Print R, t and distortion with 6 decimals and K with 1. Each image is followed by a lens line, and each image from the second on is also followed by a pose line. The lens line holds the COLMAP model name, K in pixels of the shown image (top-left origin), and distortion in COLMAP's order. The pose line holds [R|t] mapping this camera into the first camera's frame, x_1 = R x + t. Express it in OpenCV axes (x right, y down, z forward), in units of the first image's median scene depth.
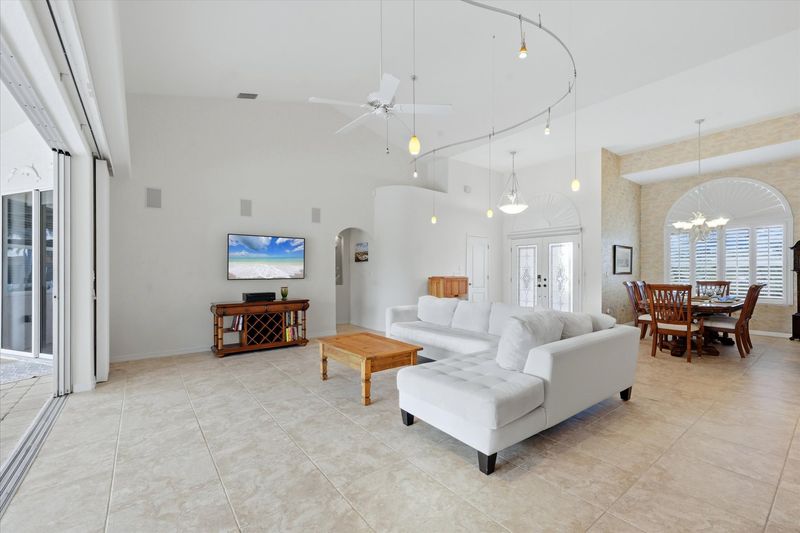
lens RADIAL K [[334.2, 0, 404.5], [0, 334.2, 270.8], [0, 0, 1]] dist [0.007244, -0.001157]
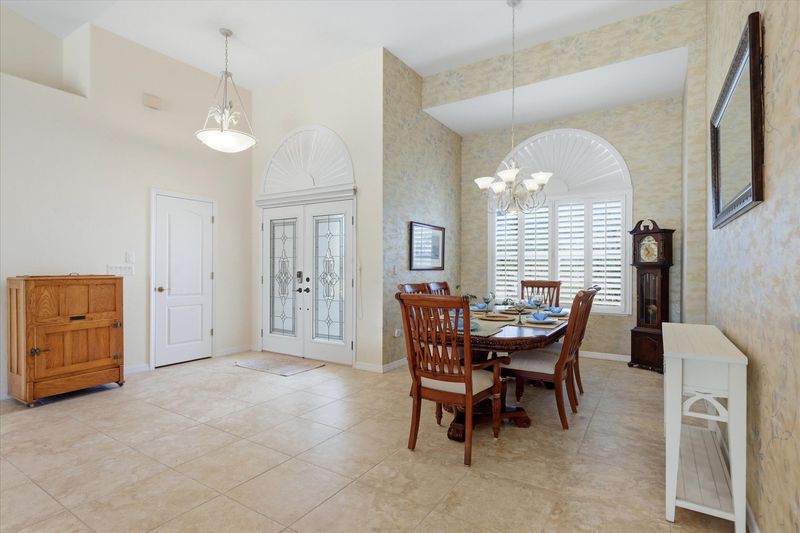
lens RADIAL K [[400.3, 0, 398.8], [0, 400.3, 268.7], [0, 0, 1]] dist [0.003377, 0.000164]
pose [[0.941753, 0.001347, 0.336303, 0.385256], [-0.003746, 0.999972, 0.006484, 0.003512], [-0.336285, -0.007366, 0.941731, 0.349332]]
